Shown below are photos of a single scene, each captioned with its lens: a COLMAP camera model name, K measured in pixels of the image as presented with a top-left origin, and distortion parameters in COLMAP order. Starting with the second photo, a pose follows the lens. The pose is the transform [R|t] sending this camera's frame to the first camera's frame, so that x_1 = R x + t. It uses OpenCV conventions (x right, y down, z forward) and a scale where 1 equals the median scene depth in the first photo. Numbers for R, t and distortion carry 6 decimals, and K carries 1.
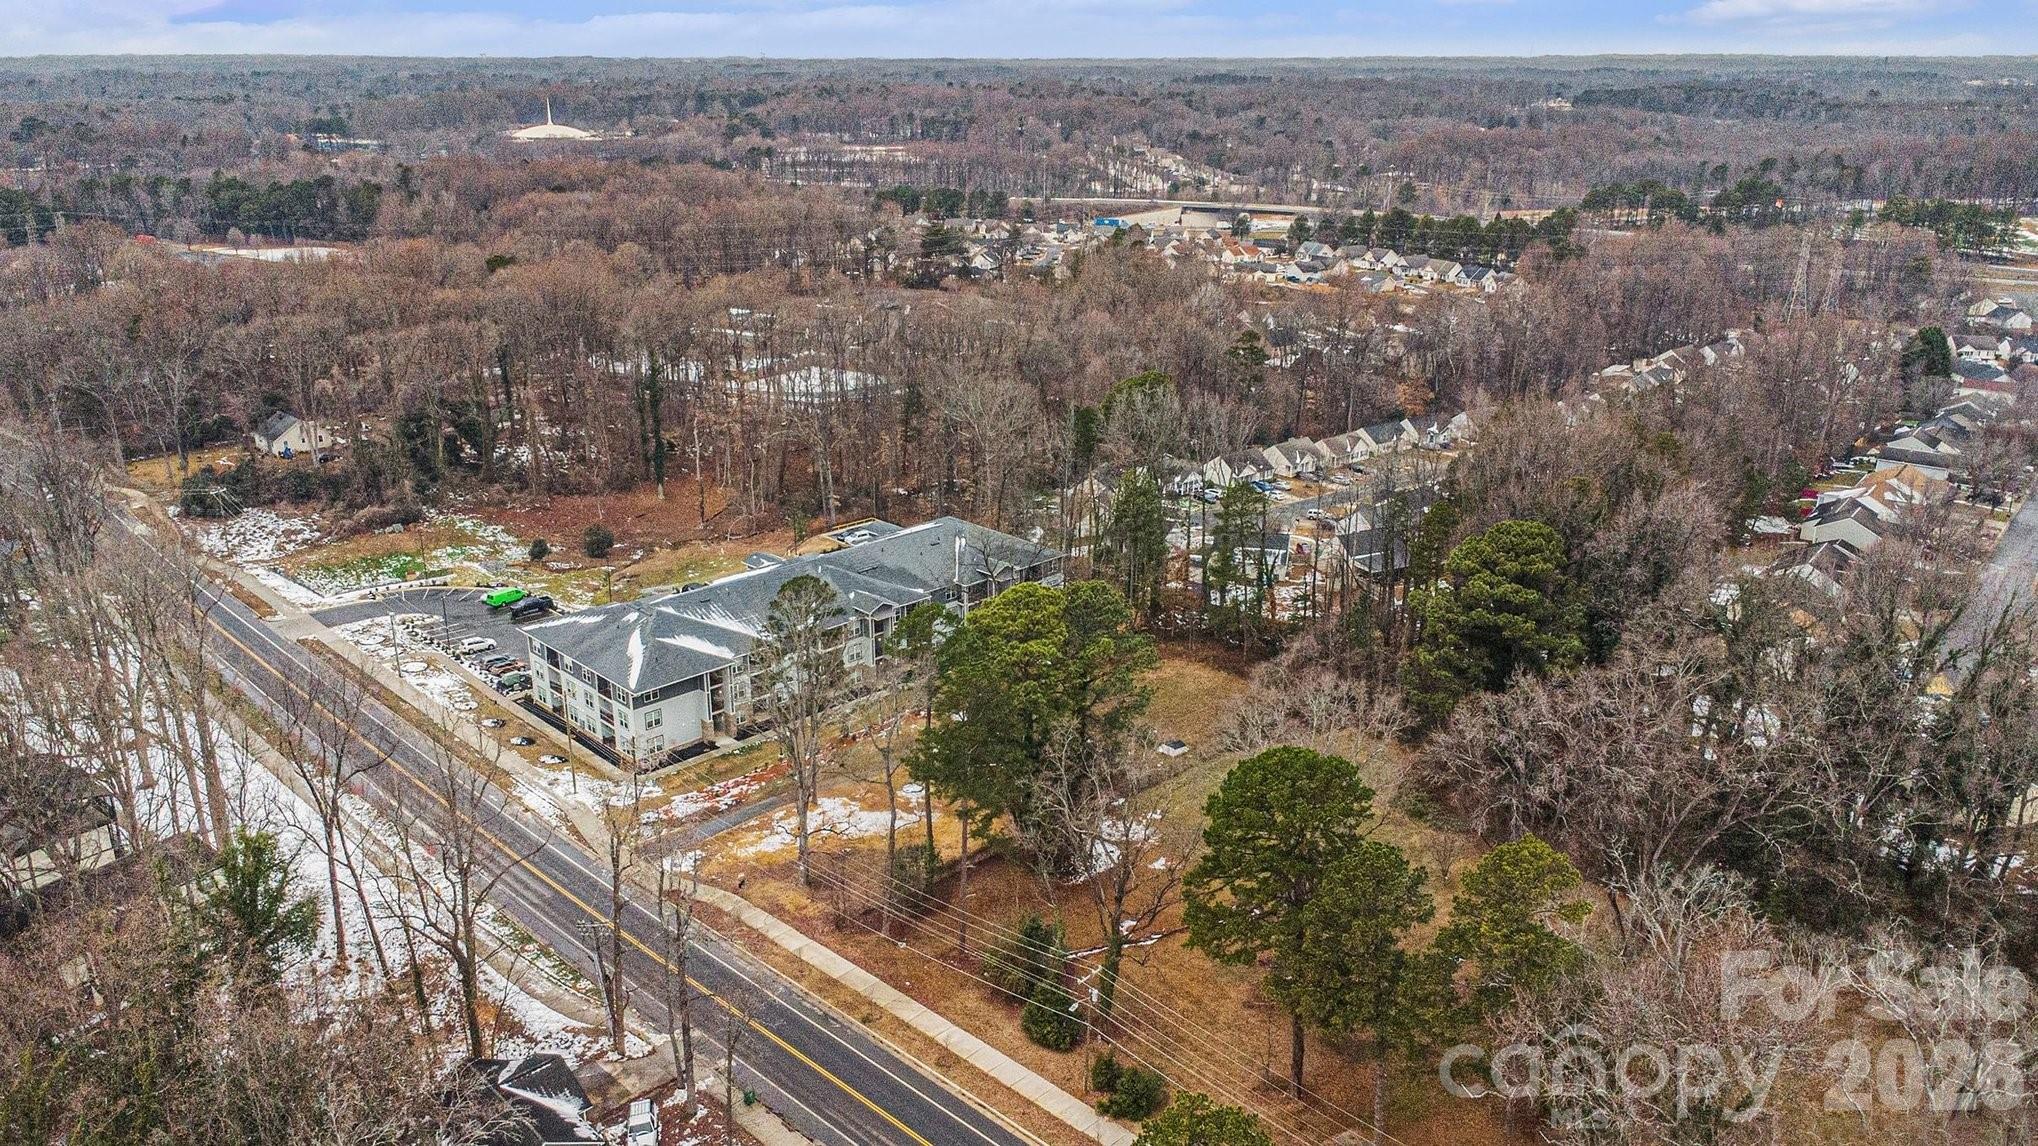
lens RADIAL K [[1490.9, 0, 1036.5], [0, 1490.9, 575.7], [0, 0, 1]] dist [0.025065, 0.001082]
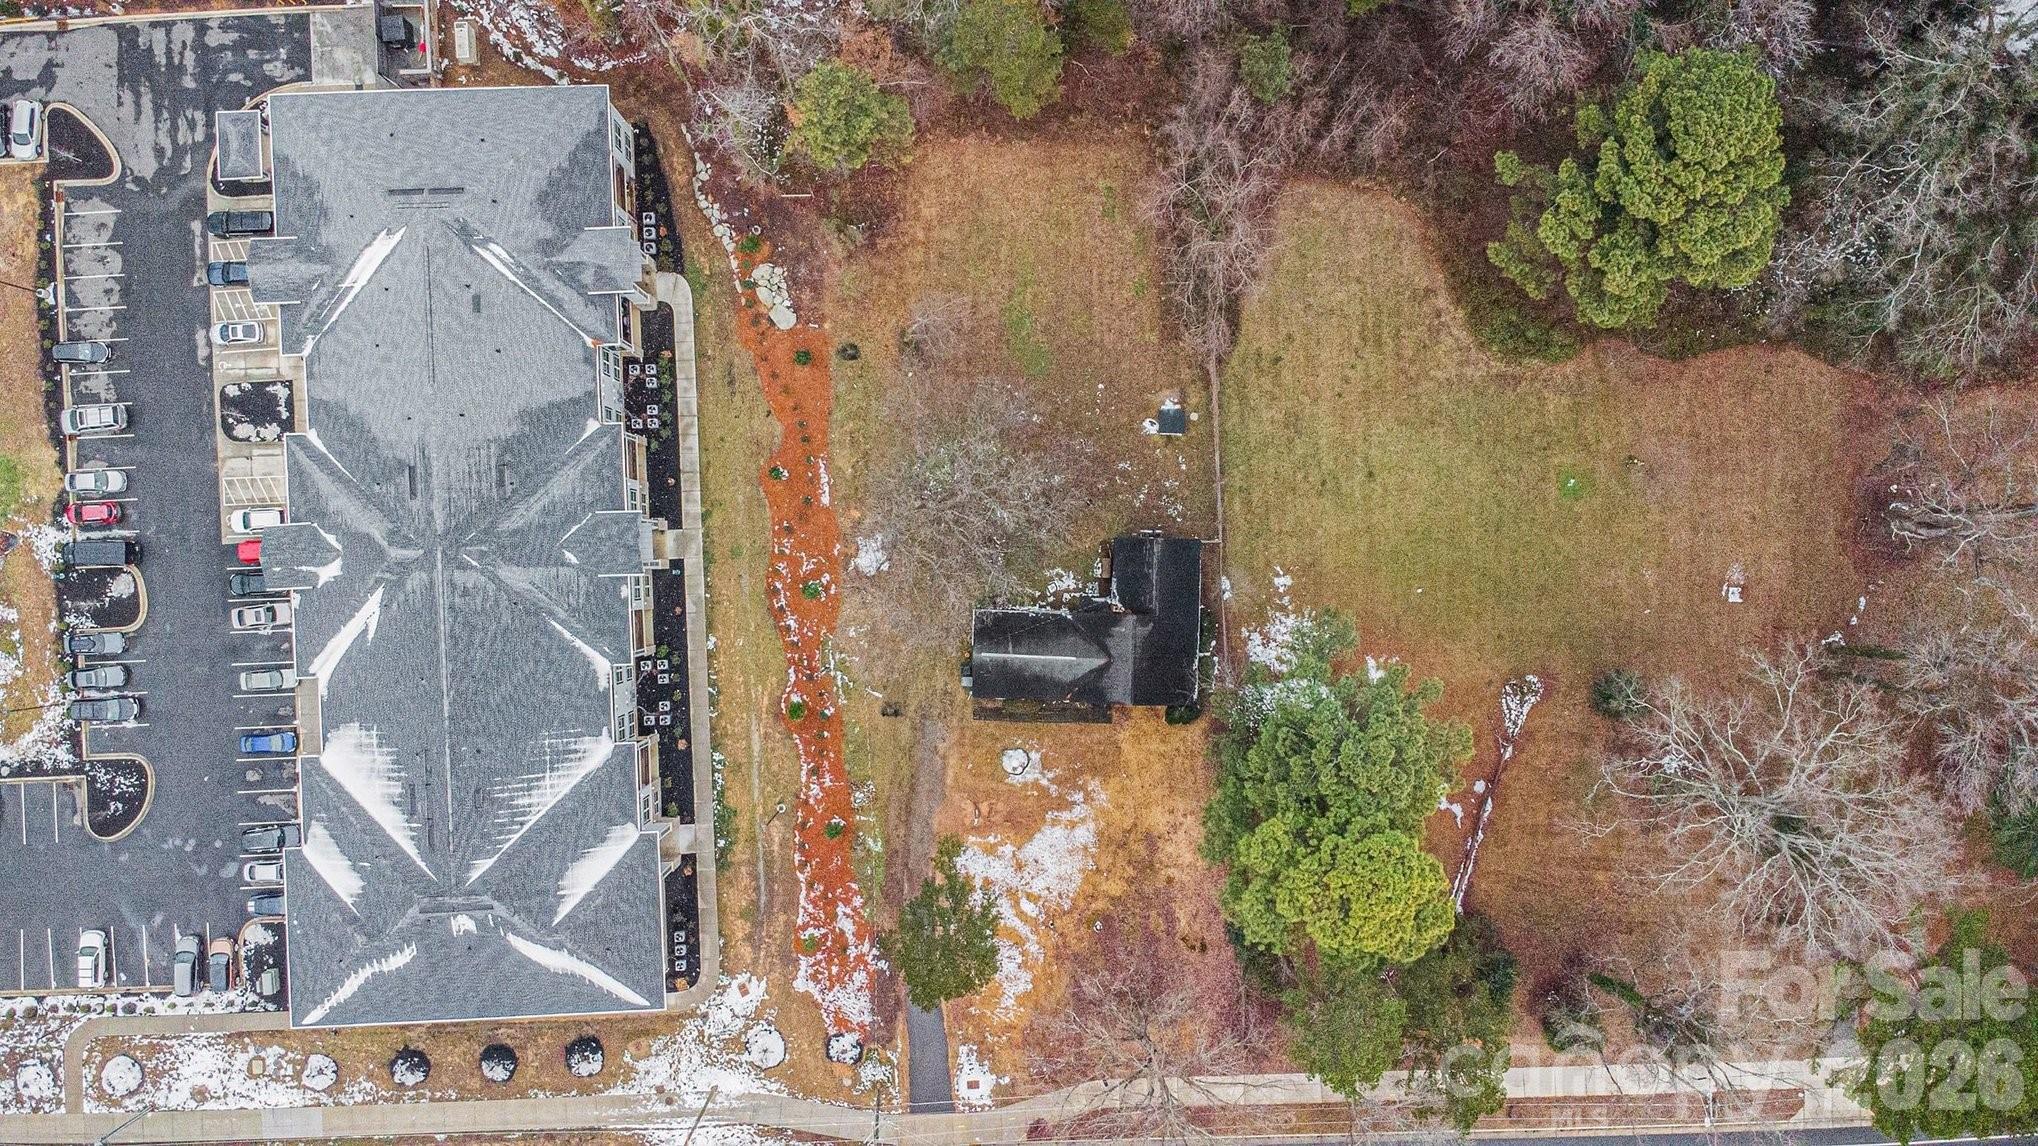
lens RADIAL K [[1464.6, 0, 1019.0], [0, 1464.6, 573.0], [0, 0, 1]] dist [0.051816, -0.072749]
pose [[0.674592, -0.738191, -0.000221, -0.012311], [0.229431, 0.209380, 0.950538, -0.597665], [-0.701632, -0.641275, 0.310610, 0.848860]]
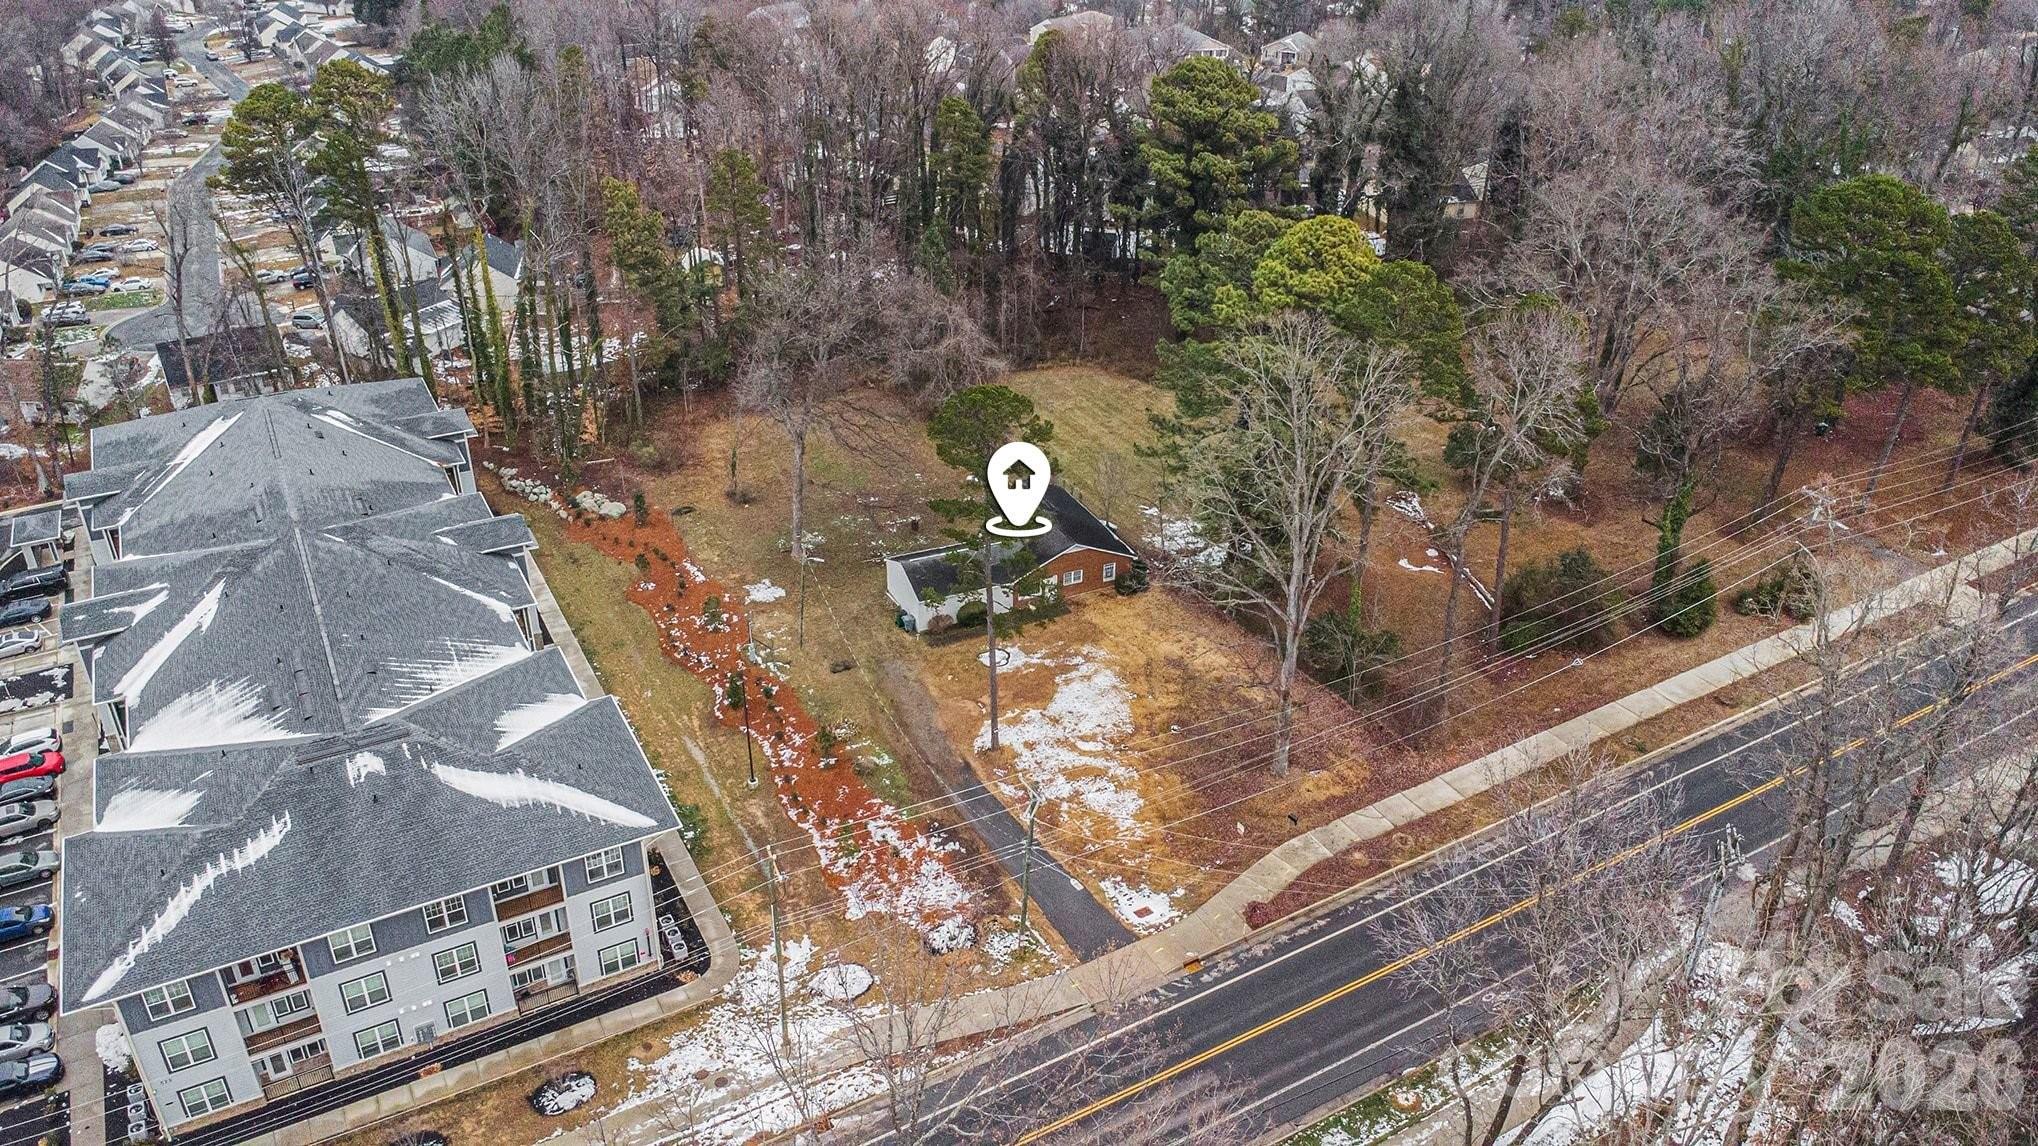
lens RADIAL K [[1464.6, 0, 1019.0], [0, 1464.6, 573.0], [0, 0, 1]] dist [0.051816, -0.072749]
pose [[0.276068, -0.476468, 0.834725, -0.619921], [0.307227, 0.866657, 0.393086, -0.145937], [-0.910713, 0.147932, 0.385640, 0.751847]]
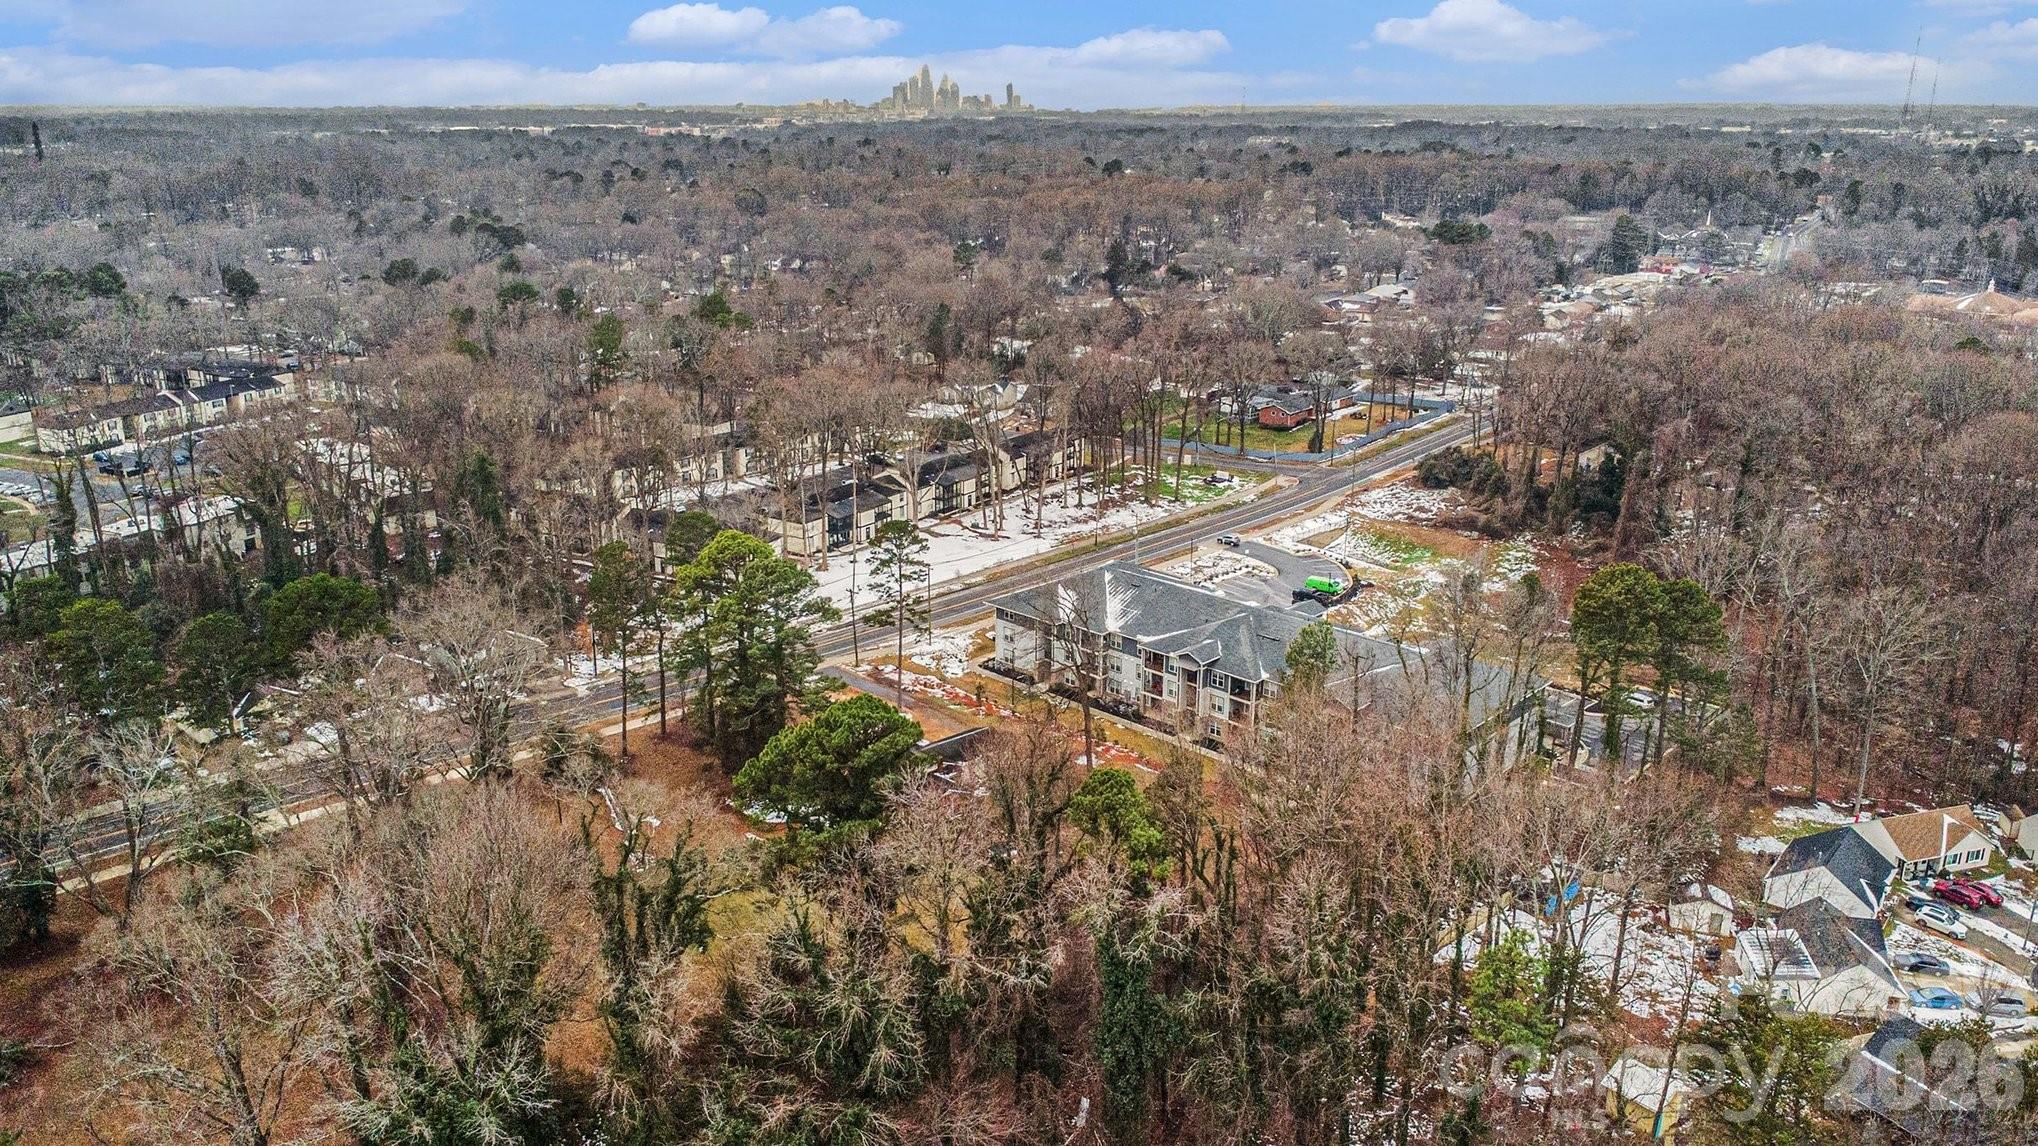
lens RADIAL K [[1490.9, 0, 1036.5], [0, 1490.9, 575.7], [0, 0, 1]] dist [0.025065, 0.001082]
pose [[0.036213, 0.299666, -0.953357, 0.963251], [-0.335917, 0.902123, 0.270802, -0.307598], [0.941195, 0.310442, 0.133332, 0.916399]]
